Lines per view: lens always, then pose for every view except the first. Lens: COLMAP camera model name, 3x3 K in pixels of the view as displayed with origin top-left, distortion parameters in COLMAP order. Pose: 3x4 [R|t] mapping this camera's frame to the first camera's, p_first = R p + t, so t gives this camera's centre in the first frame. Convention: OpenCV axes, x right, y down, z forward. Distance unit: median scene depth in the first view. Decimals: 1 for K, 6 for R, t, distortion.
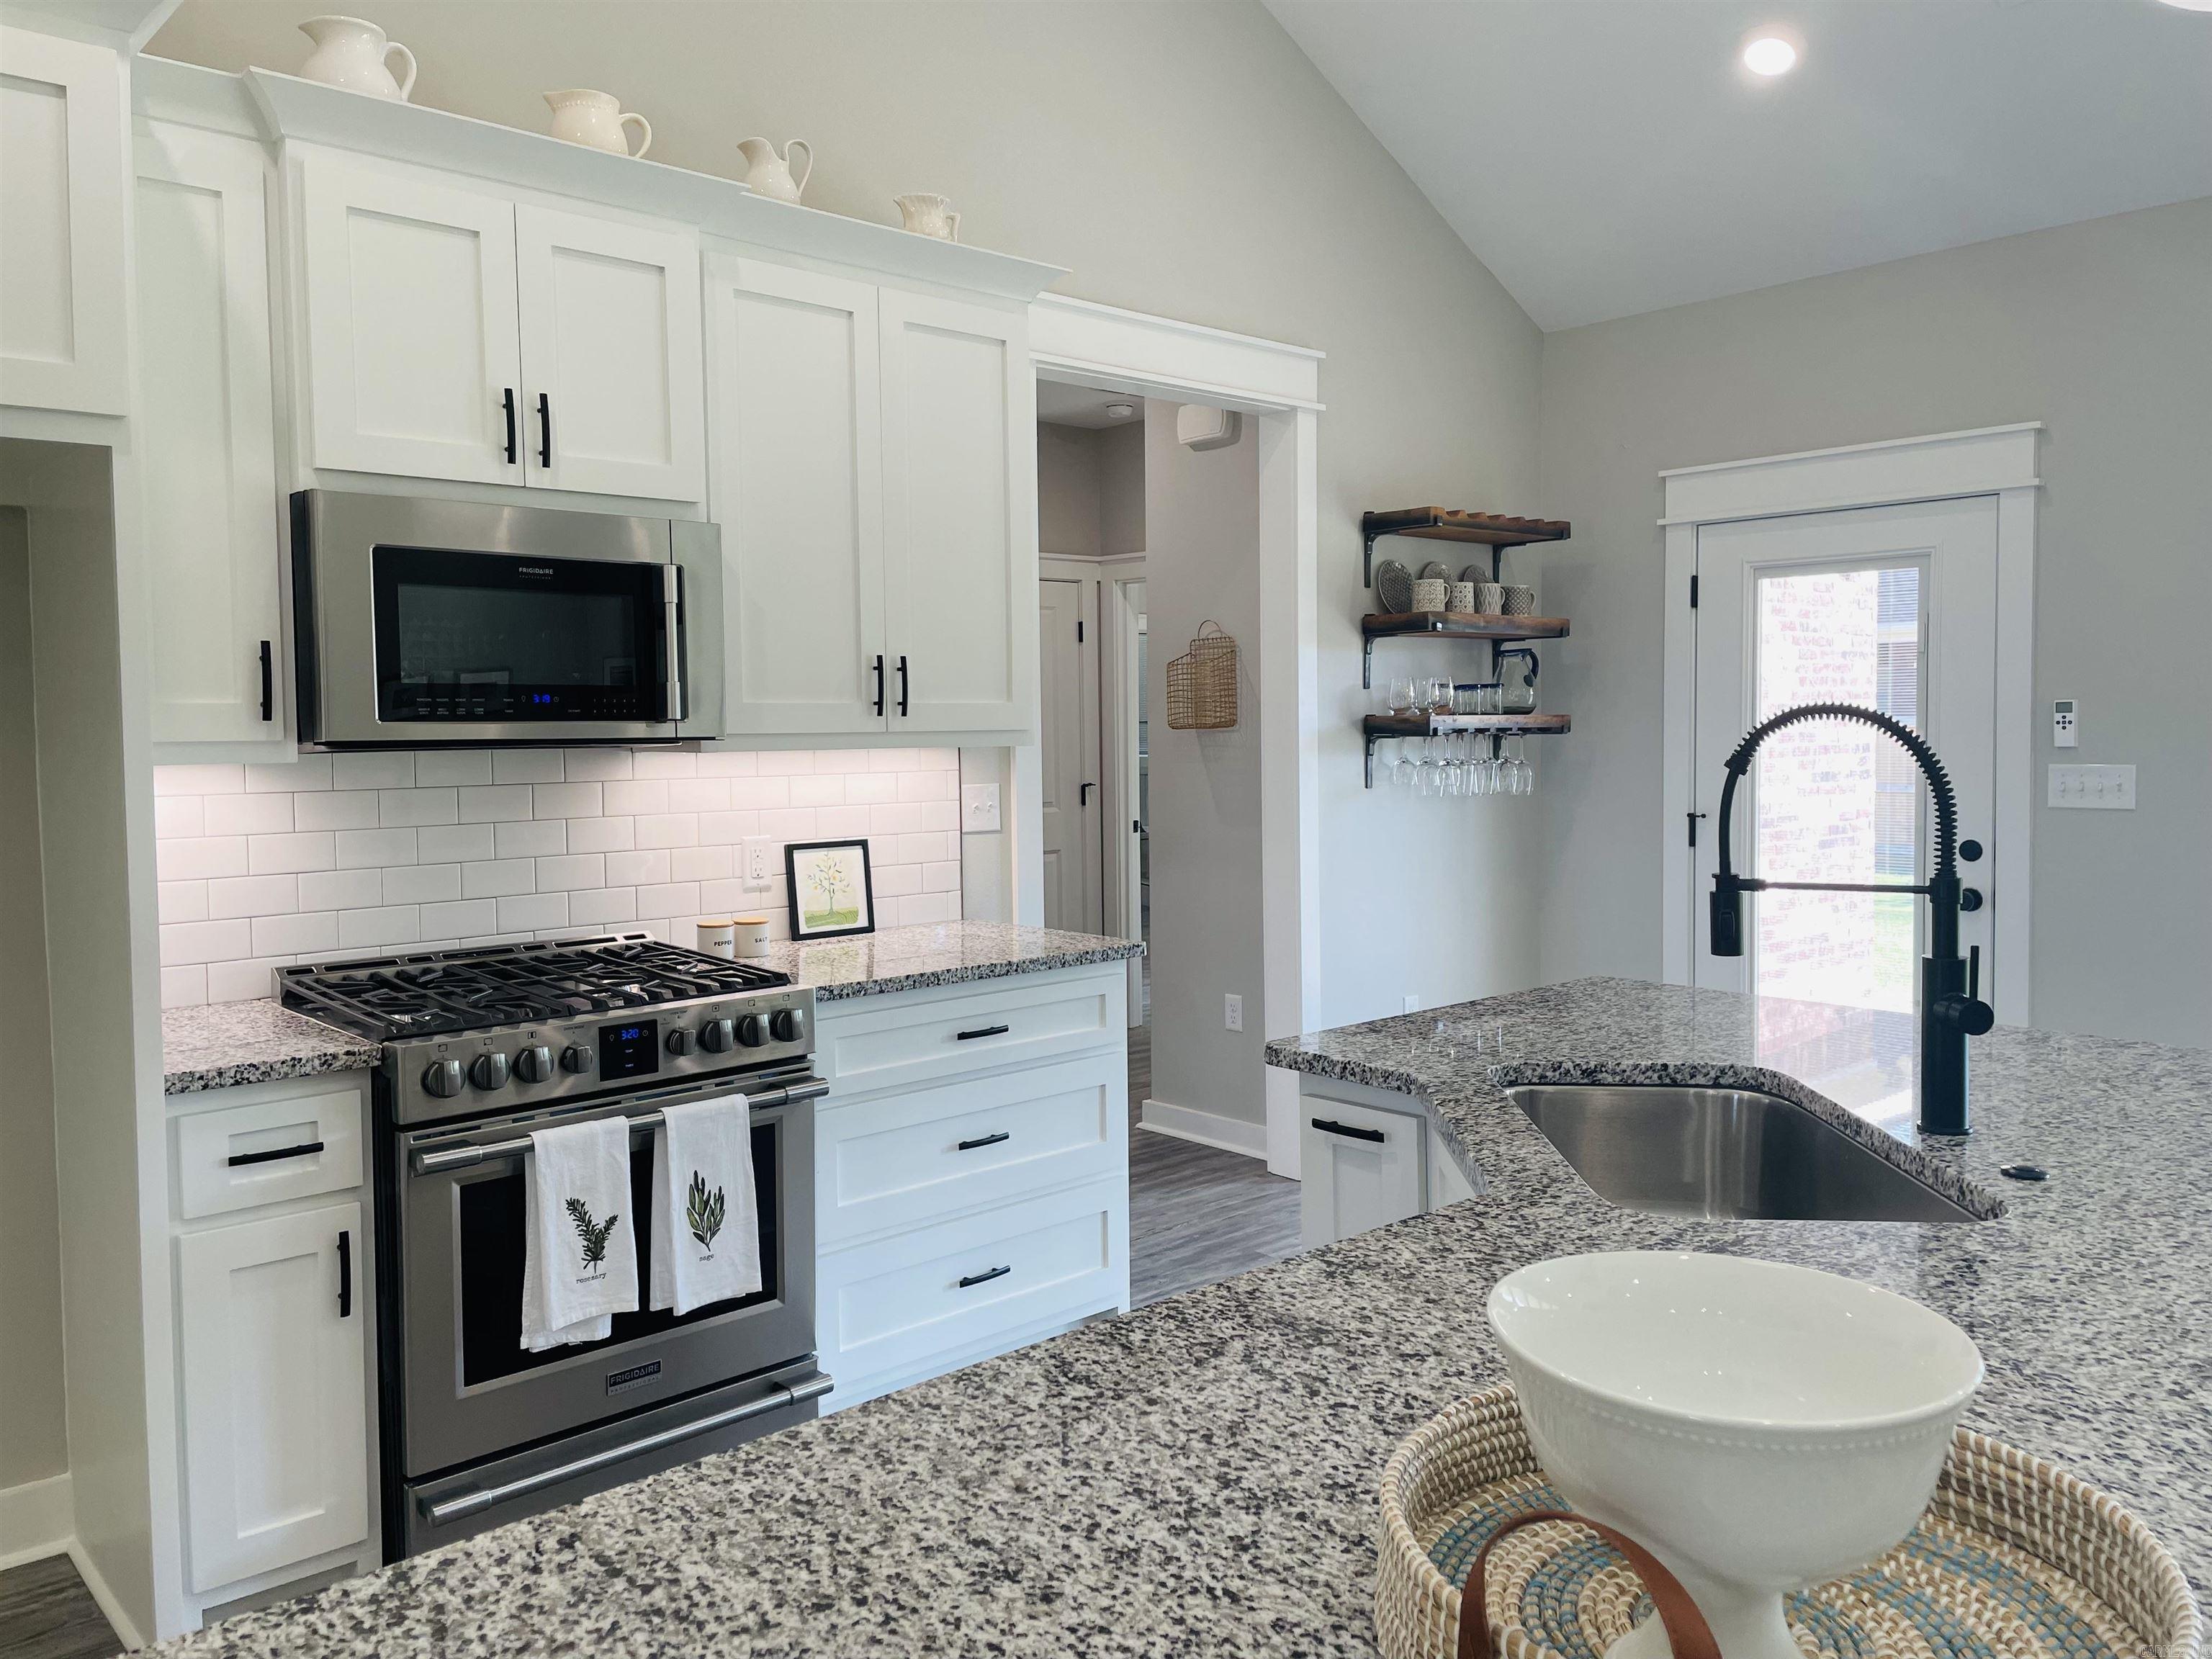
lens RADIAL K [[1661.8, 0, 1089.8], [0, 1661.8, 801.2], [0, 0, 1]] dist [0.092950, -0.115358]
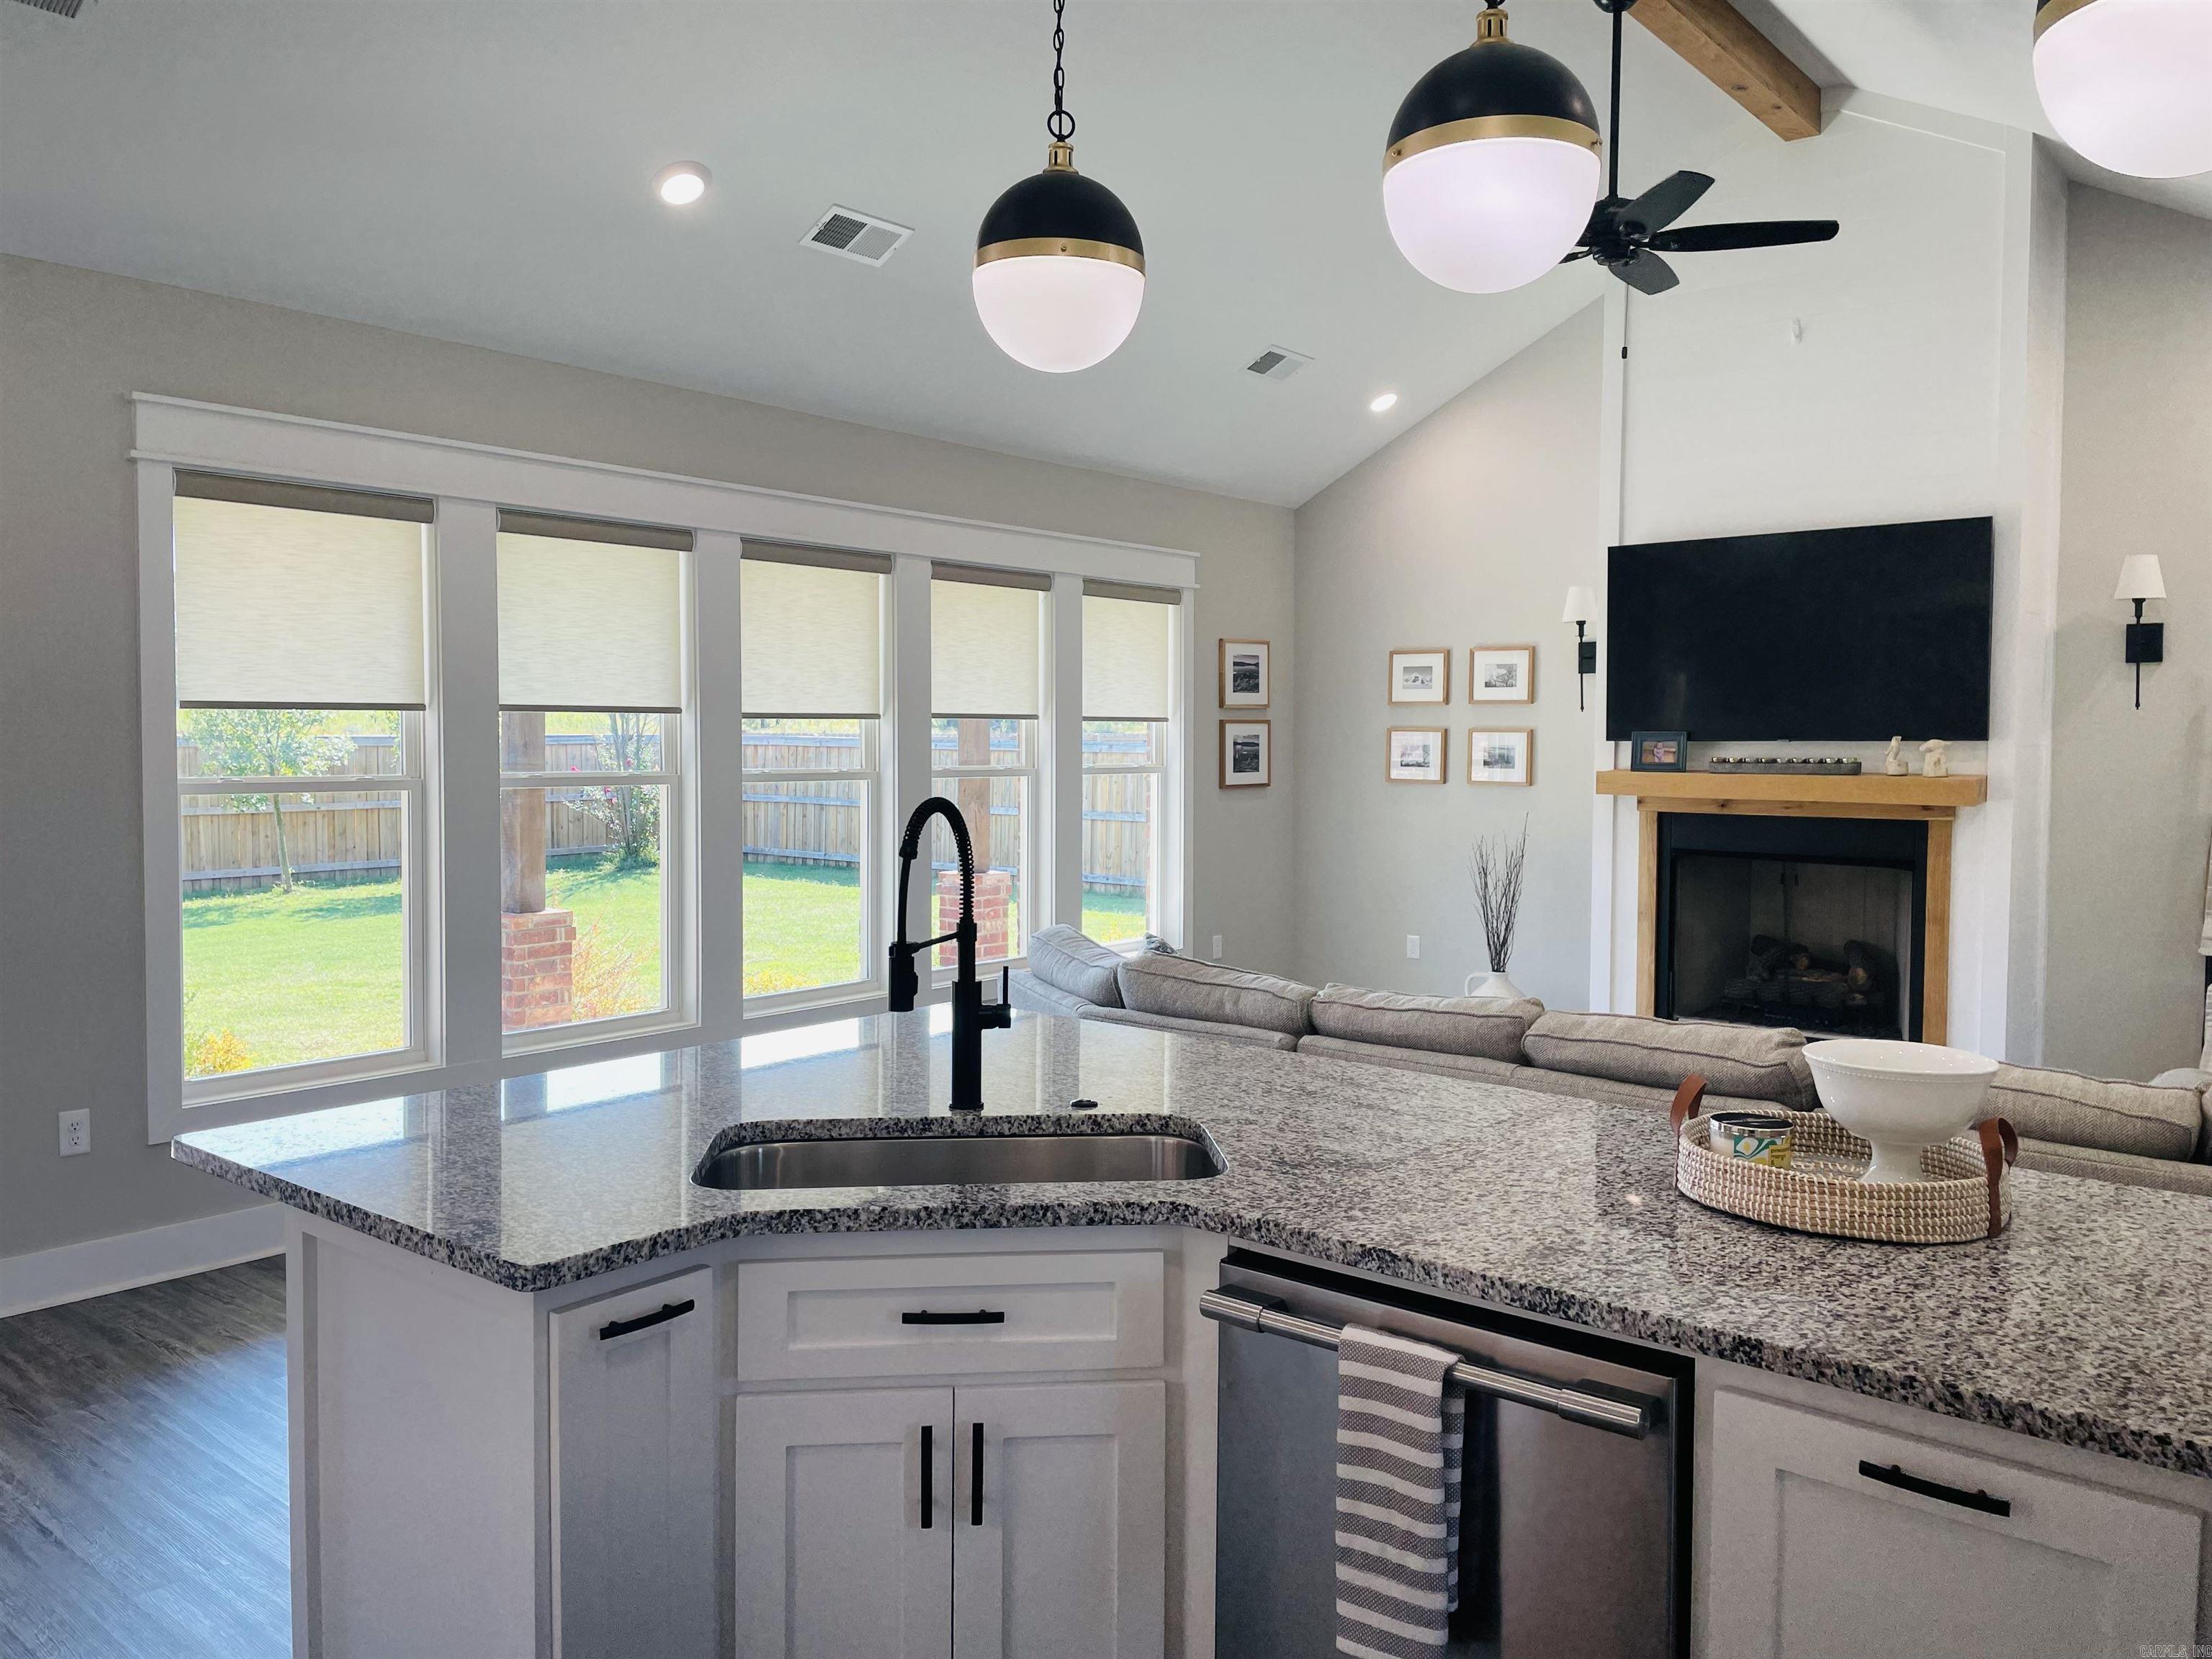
lens RADIAL K [[1661.8, 0, 1097.4], [0, 1661.8, 809.7], [0, 0, 1]] dist [0.092950, -0.115358]
pose [[-0.137025, -0.035037, 0.989948, -0.549214], [0.044147, 0.998165, 0.041438, -0.063904], [-0.989583, 0.049381, -0.135227, 0.690840]]
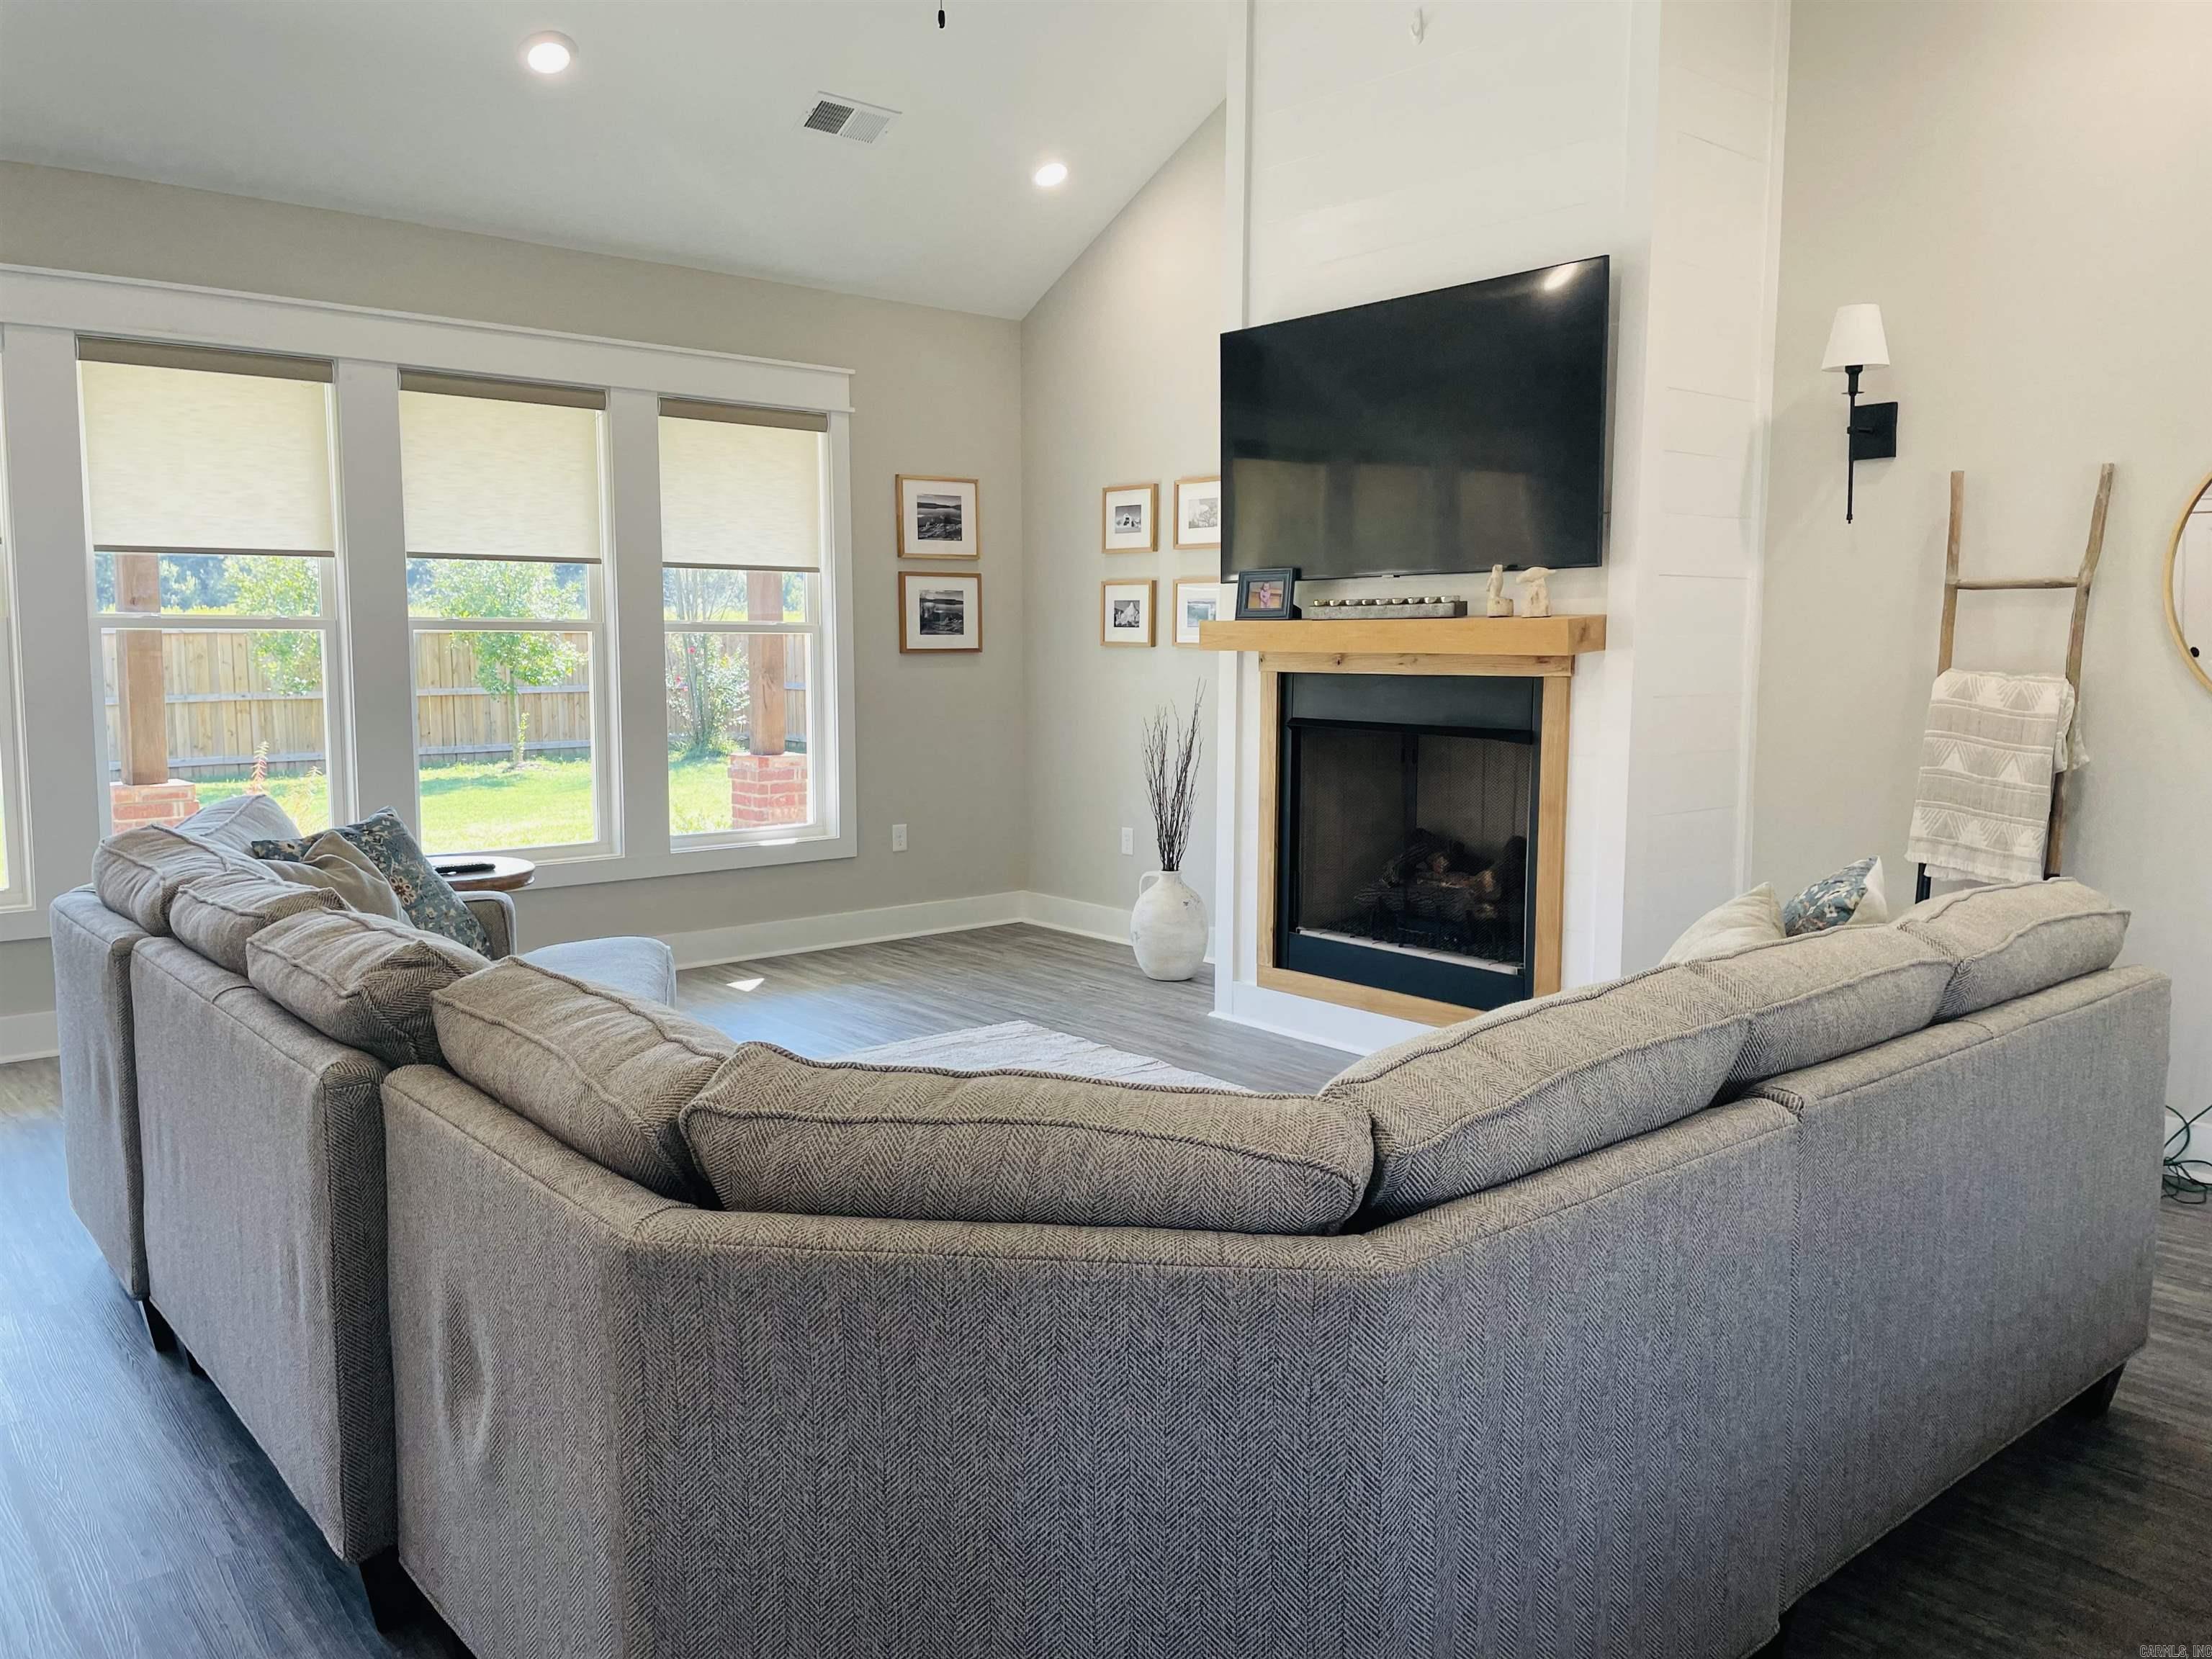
lens RADIAL K [[1661.8, 0, 1093.7], [0, 1661.8, 819.4], [0, 0, 1]] dist [0.092950, -0.115358]
pose [[0.032254, -0.099174, 0.994547, -0.213525], [0.045607, 0.994175, 0.097657, 0.039394], [-0.998439, 0.042209, 0.036589, -0.221041]]
